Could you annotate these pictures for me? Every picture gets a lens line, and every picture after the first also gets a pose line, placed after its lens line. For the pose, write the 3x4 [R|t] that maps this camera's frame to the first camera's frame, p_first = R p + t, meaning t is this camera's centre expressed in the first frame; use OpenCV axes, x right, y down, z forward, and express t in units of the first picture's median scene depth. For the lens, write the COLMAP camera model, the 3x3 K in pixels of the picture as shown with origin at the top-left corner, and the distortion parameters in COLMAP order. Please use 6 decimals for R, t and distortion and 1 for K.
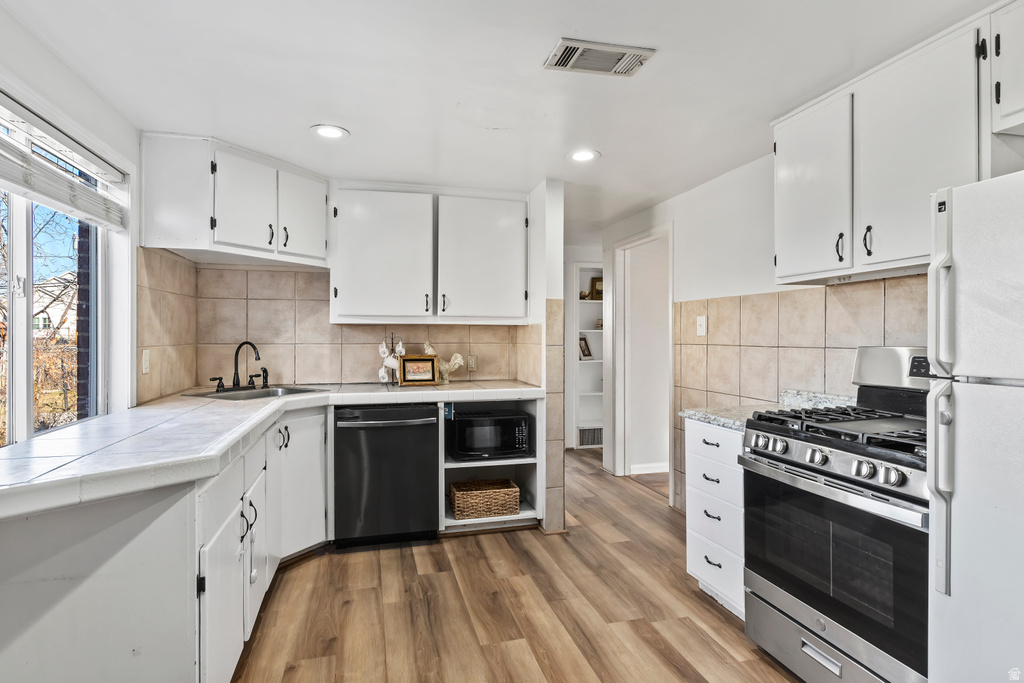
lens RADIAL K [[530.0, 0, 512.0], [0, 530.0, 341.5], [0, 0, 1]] dist [-0.001013, 0.000030]
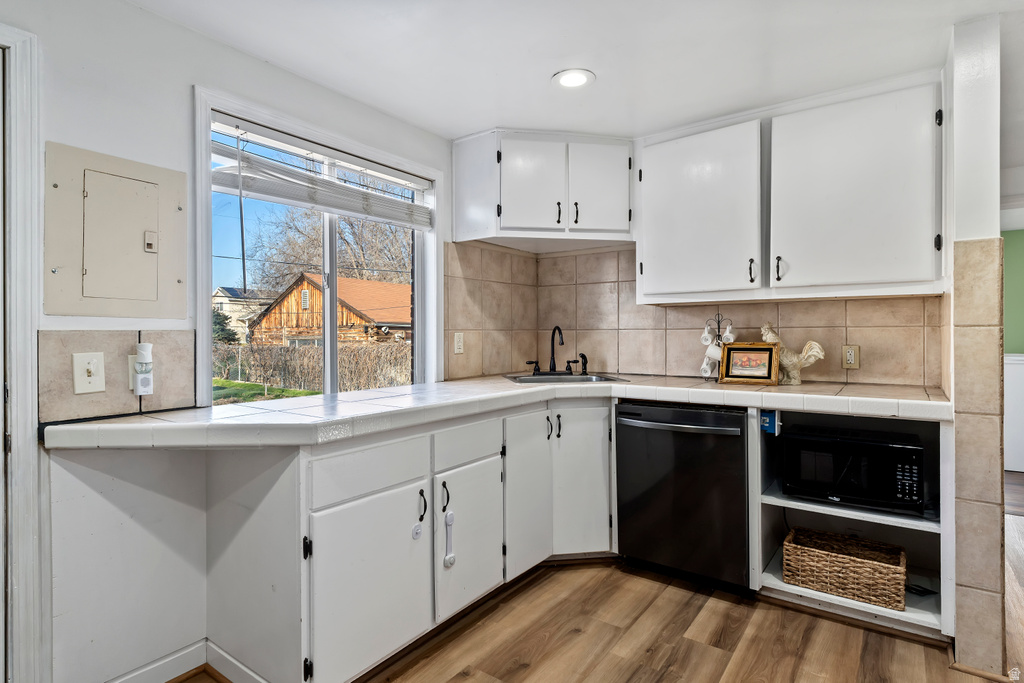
lens RADIAL K [[530.0, 0, 512.0], [0, 530.0, 341.5], [0, 0, 1]] dist [-0.001013, 0.000030]
pose [[0.620144, 0.005826, -0.784467, 0.210565], [-0.001865, 0.999981, 0.005952, 0.021420], [0.784486, -0.002228, 0.620142, 0.298370]]
